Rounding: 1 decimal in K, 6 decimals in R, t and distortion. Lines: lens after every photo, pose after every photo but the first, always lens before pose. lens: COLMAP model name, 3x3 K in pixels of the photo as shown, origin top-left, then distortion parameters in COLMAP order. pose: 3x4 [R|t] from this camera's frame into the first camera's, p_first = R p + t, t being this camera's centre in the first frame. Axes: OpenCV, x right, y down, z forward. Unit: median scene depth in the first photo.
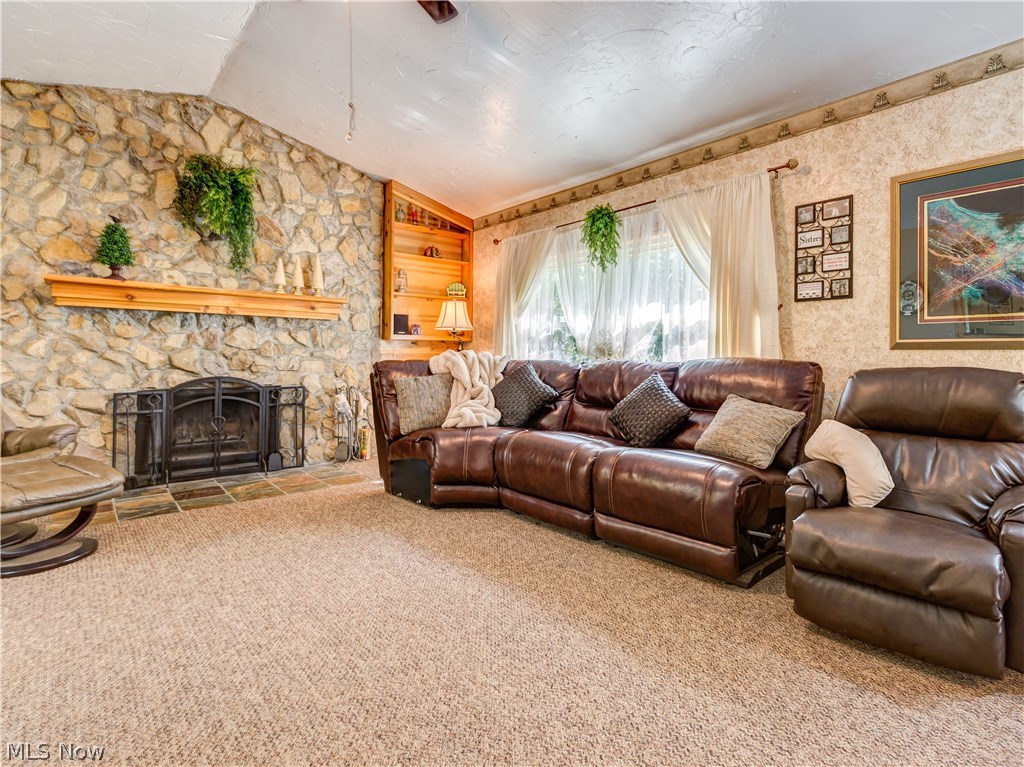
lens RADIAL K [[554.1, 0, 514.0], [0, 554.1, 376.1], [0, 0, 1]] dist [-0.002131, -0.000315]
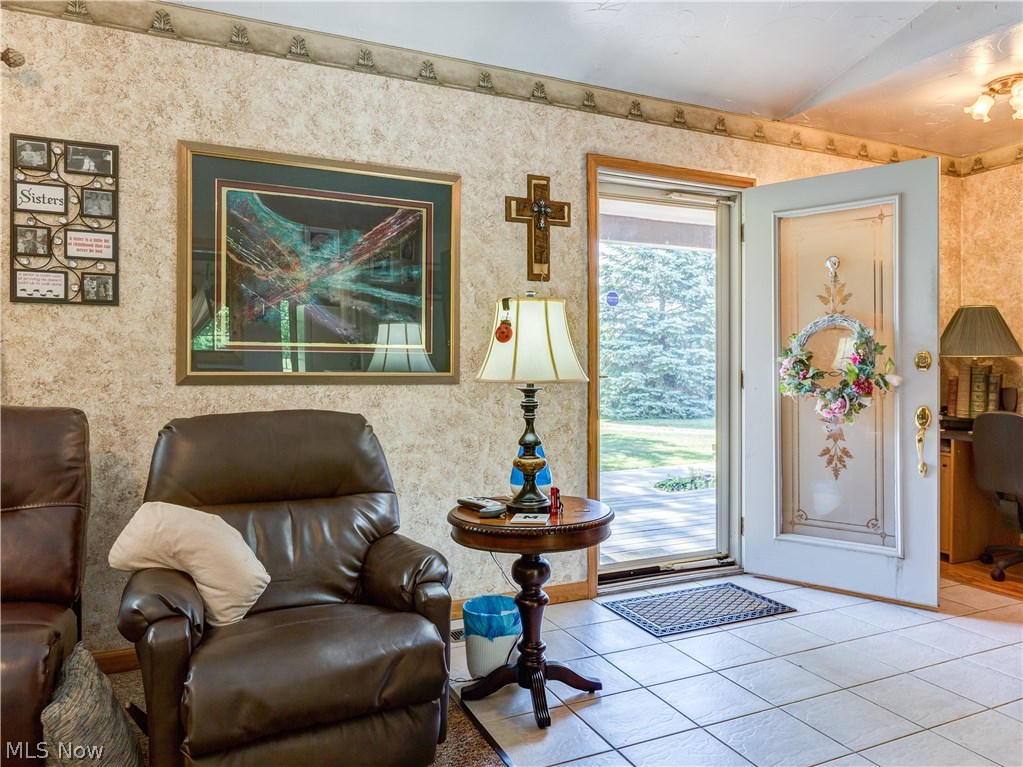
lens RADIAL K [[772.3, 0, 512.9], [0, 772.3, 381.1], [0, 0, 1]] dist [-0.002231, -0.003996]
pose [[0.182806, -0.023404, 0.982870, -0.193393], [0.038325, 0.999126, 0.016663, -0.051538], [-0.982402, 0.034623, 0.183543, 0.392592]]
